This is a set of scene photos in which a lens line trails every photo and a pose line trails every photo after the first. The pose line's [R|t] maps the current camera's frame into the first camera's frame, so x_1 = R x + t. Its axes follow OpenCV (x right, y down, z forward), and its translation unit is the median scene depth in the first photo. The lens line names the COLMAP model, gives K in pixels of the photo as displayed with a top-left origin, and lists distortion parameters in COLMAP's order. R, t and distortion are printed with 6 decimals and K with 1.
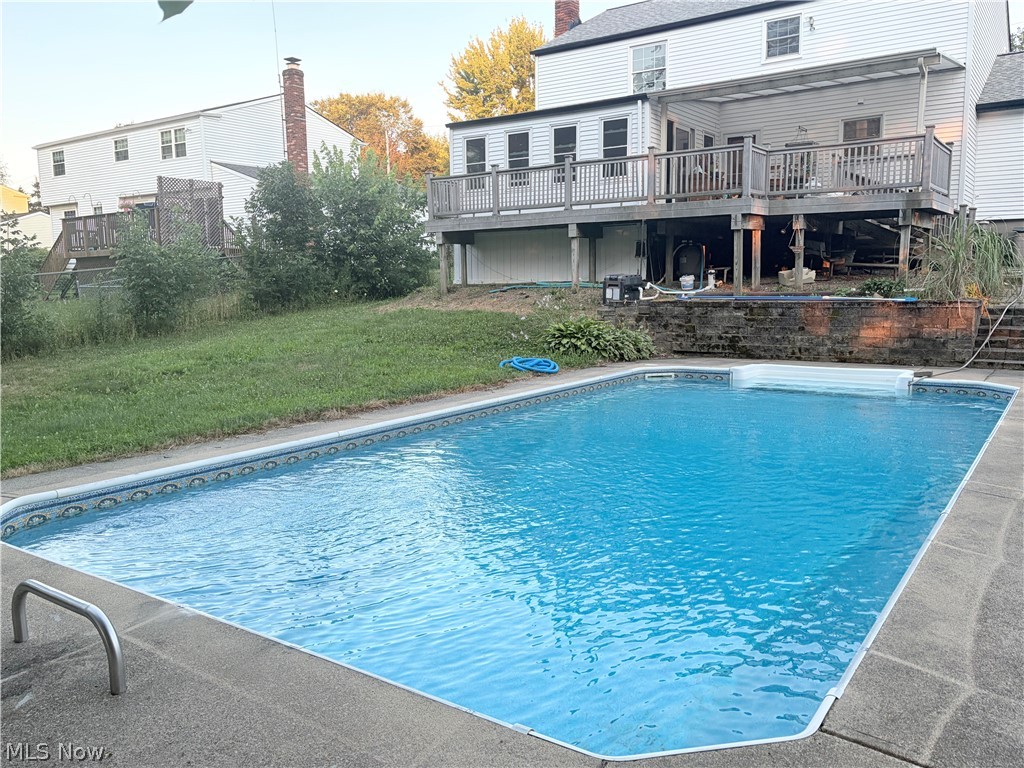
lens RADIAL K [[803.6, 0, 511.8], [0, 803.6, 389.9], [0, 0, 1]] dist [0.033945, -0.024630]
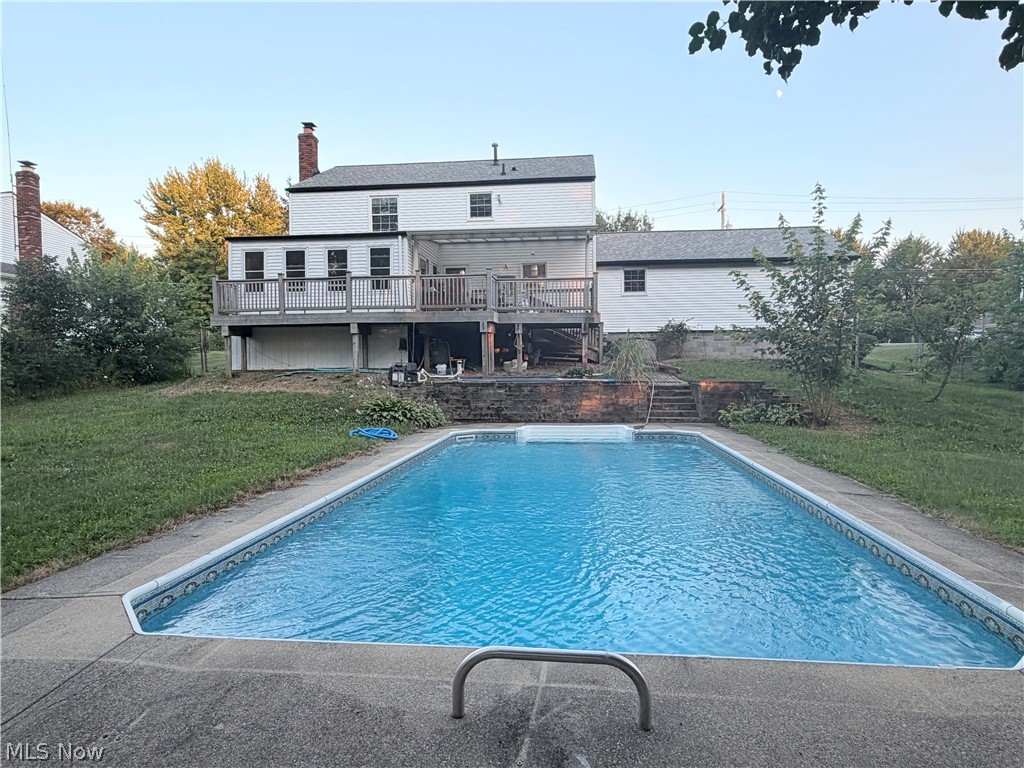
lens RADIAL K [[605.1, 0, 513.2], [0, 605.1, 387.6], [0, 0, 1]] dist [0.005990, -0.006946]
pose [[0.878120, -0.010198, 0.478331, -0.158018], [0.061471, 0.993891, -0.091658, -0.001800], [-0.474474, 0.109890, 0.873383, 0.052461]]
